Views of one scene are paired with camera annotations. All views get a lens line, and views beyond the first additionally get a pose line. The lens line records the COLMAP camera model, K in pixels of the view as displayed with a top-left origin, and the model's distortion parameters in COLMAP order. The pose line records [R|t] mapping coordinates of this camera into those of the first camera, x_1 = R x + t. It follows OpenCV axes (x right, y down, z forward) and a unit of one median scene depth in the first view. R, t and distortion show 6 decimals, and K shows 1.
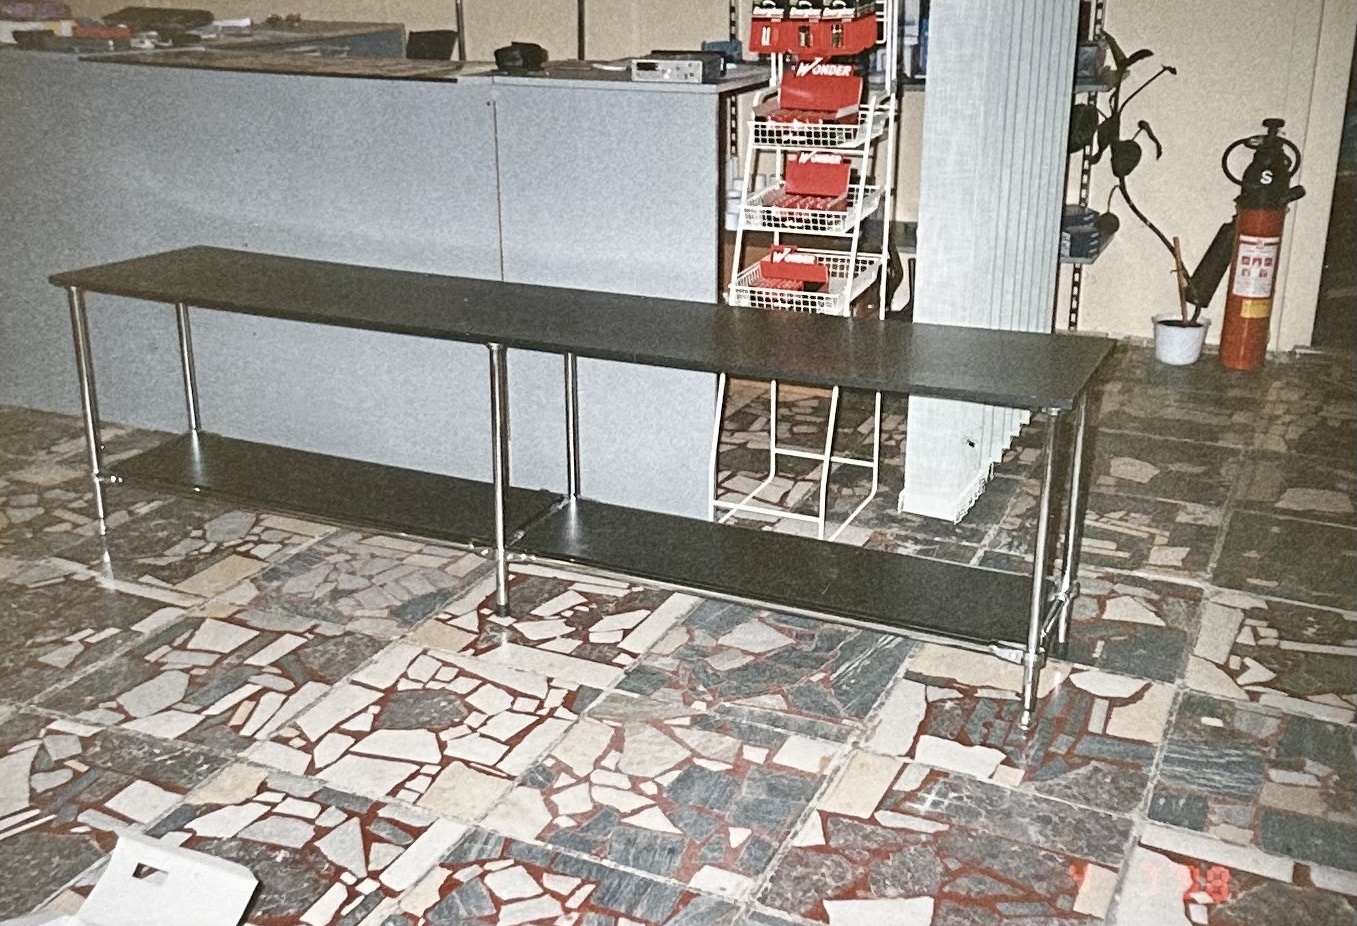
lens RADIAL K [[1481.4, 0, 669.4], [0, 1481.4, 393.3], [0, 0, 1]] dist [0.140105, 0.000000]
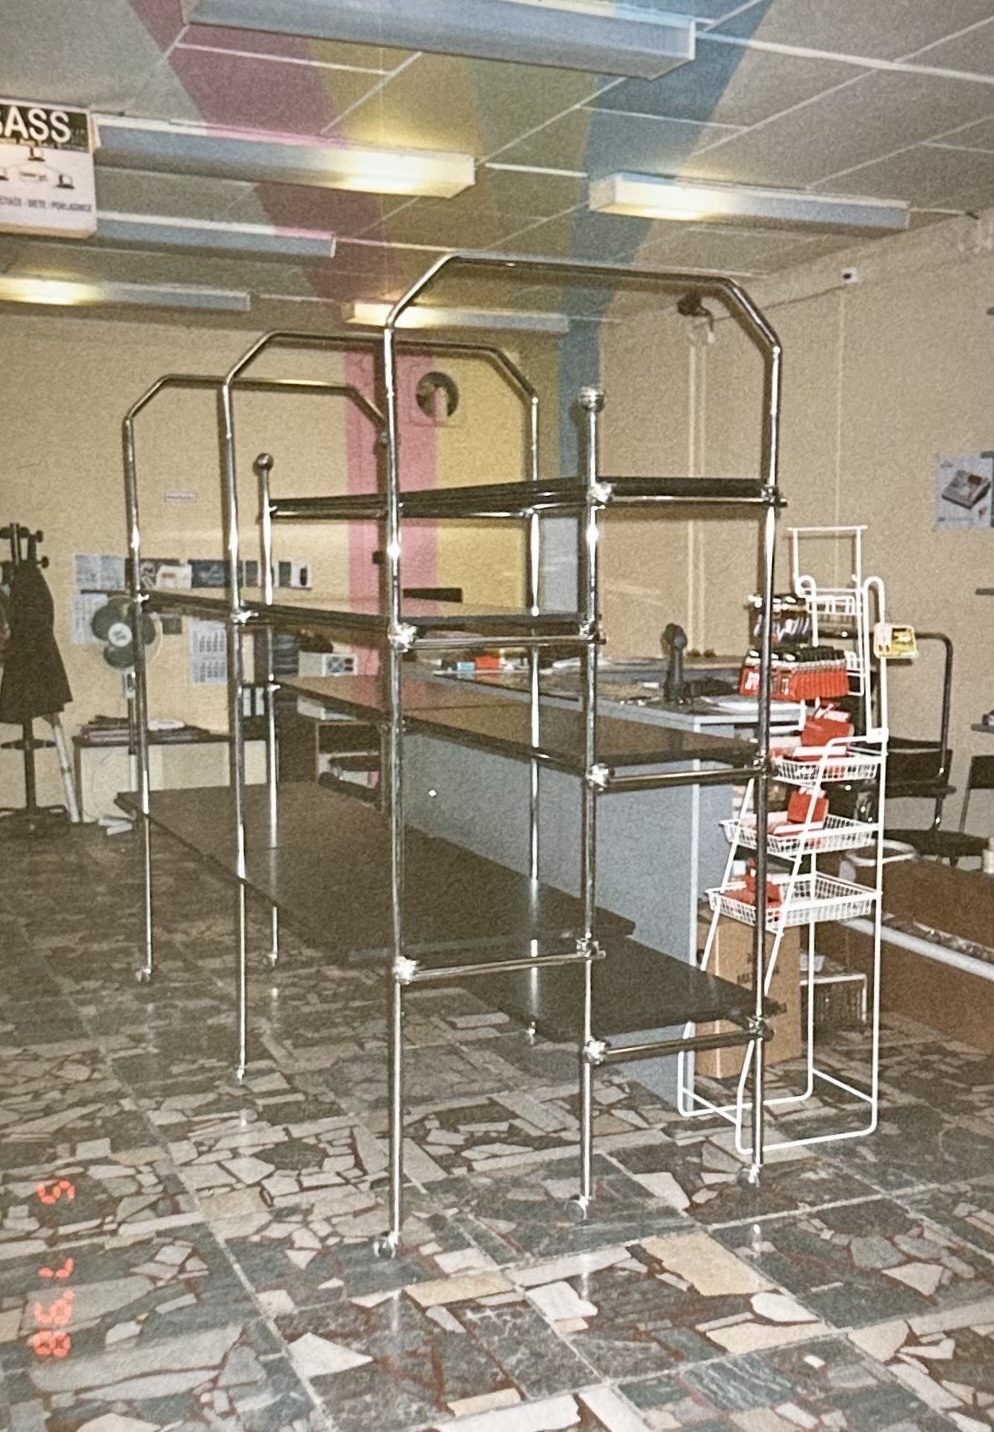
lens RADIAL K [[1601.2, 0, 544.7], [0, 1601.2, 751.1], [0, 0, 1]] dist [0.160533, 0.000000]
pose [[0.766674, 0.087286, -0.636075, 0.836638], [-0.208361, 0.970919, -0.117906, -0.007048], [0.607286, 0.222929, 0.762566, -0.013515]]
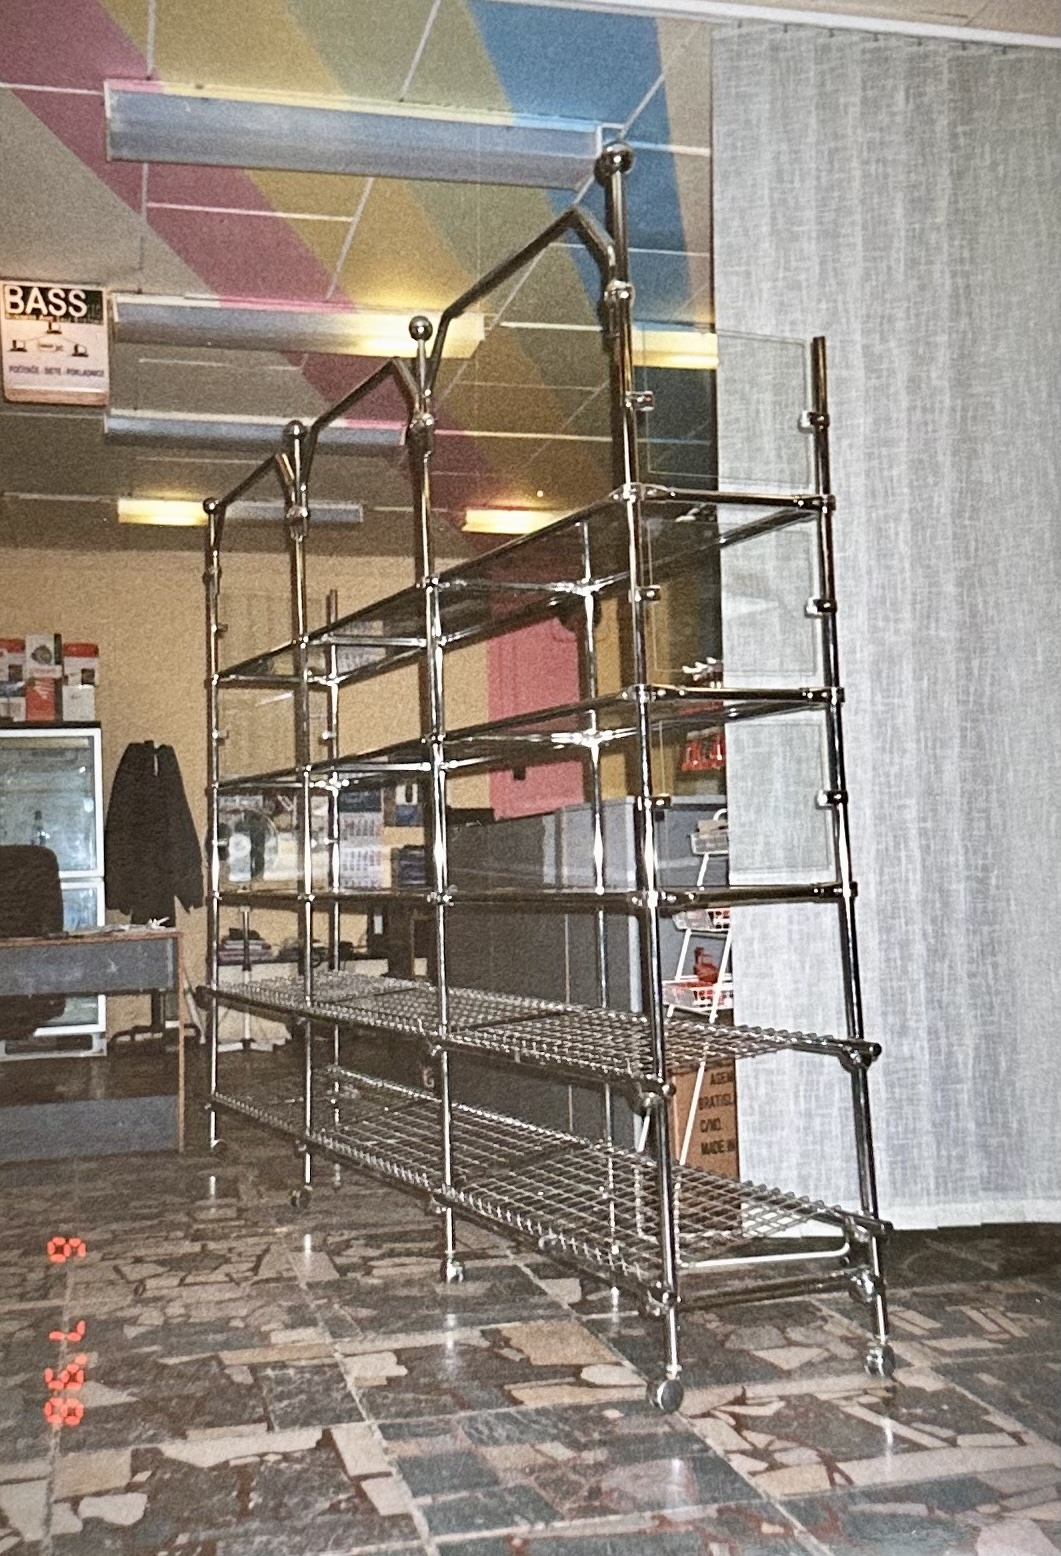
lens RADIAL K [[1698.6, 0, 553.3], [0, 1698.6, 748.1], [0, 0, 1]] dist [0.140105, 0.000000]
pose [[0.643548, -0.061348, -0.762943, 1.084834], [-0.222501, 0.938743, -0.263165, 0.121121], [0.732352, 0.339115, 0.590476, 0.237425]]
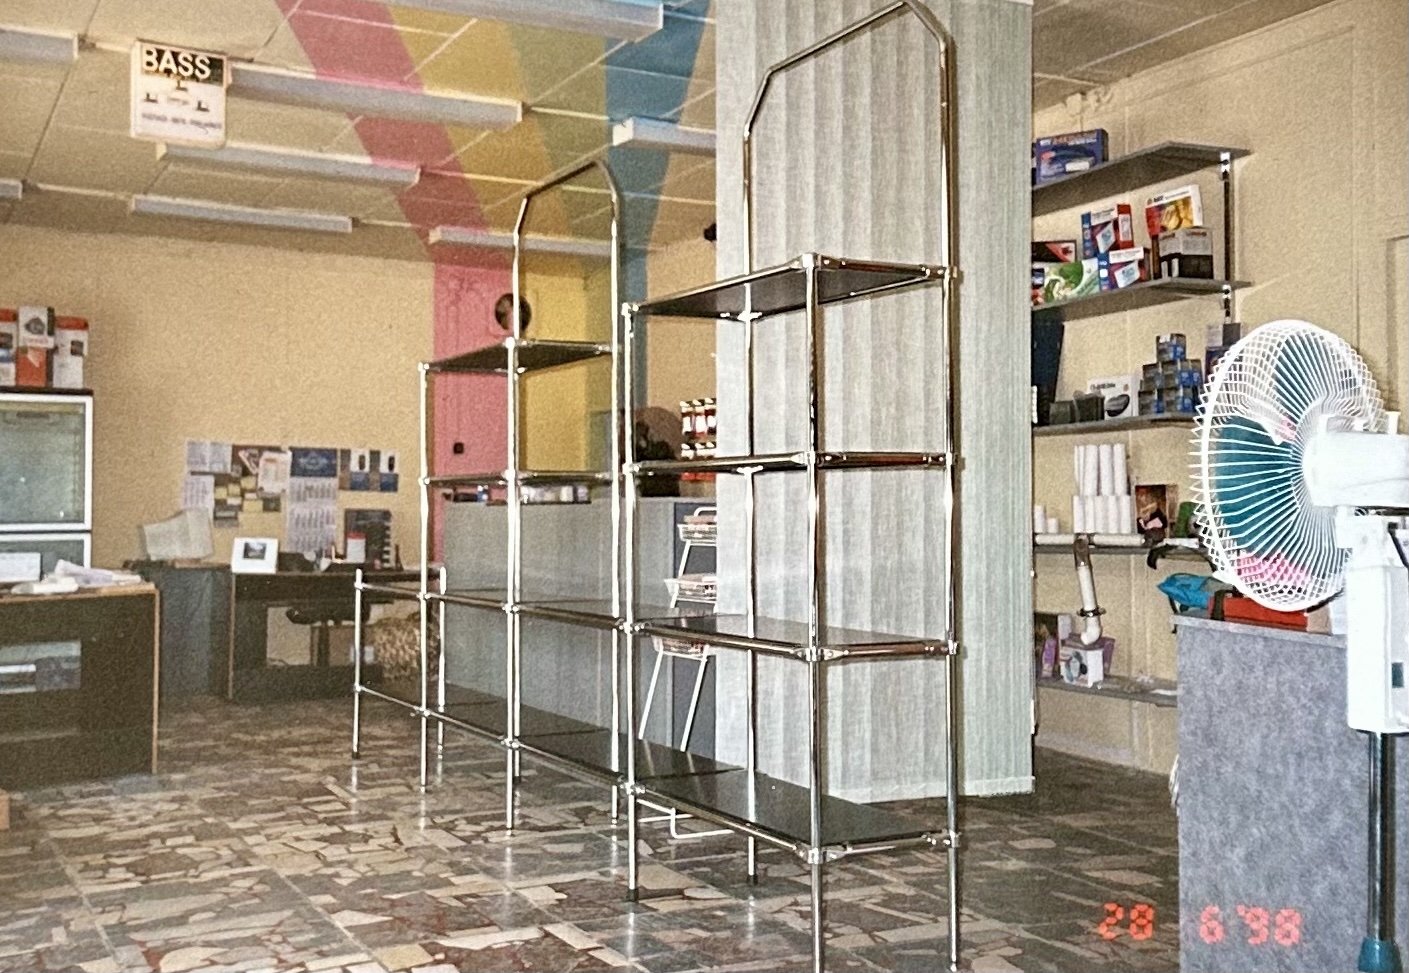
lens RADIAL K [[1575.5, 0, 725.6], [0, 1575.5, 455.8], [0, 0, 1]] dist [0.160533, 0.000000]
pose [[0.796749, -0.009314, -0.604238, 1.179324], [-0.203063, 0.937615, -0.282211, 0.225297], [0.569171, 0.347550, 0.745153, -0.194560]]
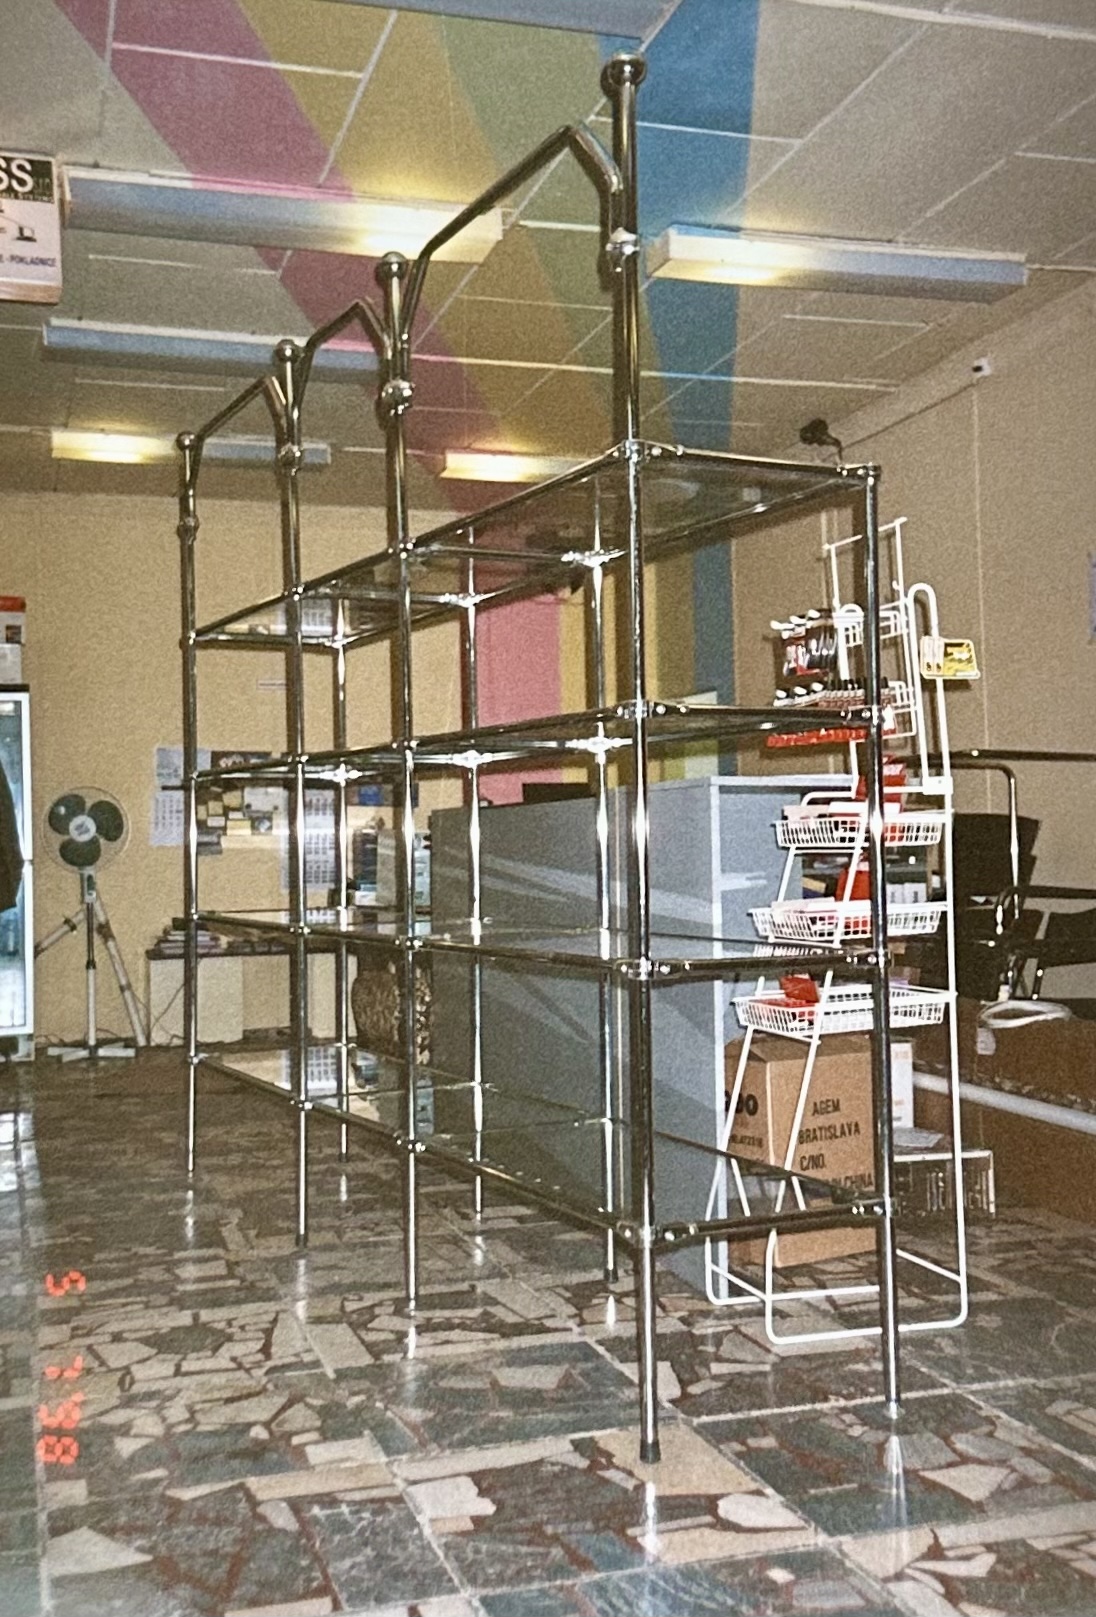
lens RADIAL K [[1752.3, 0, 582.8], [0, 1752.3, 766.3], [0, 0, 1]] dist [0.151310, 0.000000]
pose [[0.688306, -0.037754, -0.724438, 0.864225], [-0.214627, 0.943337, -0.253084, 0.094373], [0.692944, 0.329683, 0.641201, 0.285877]]
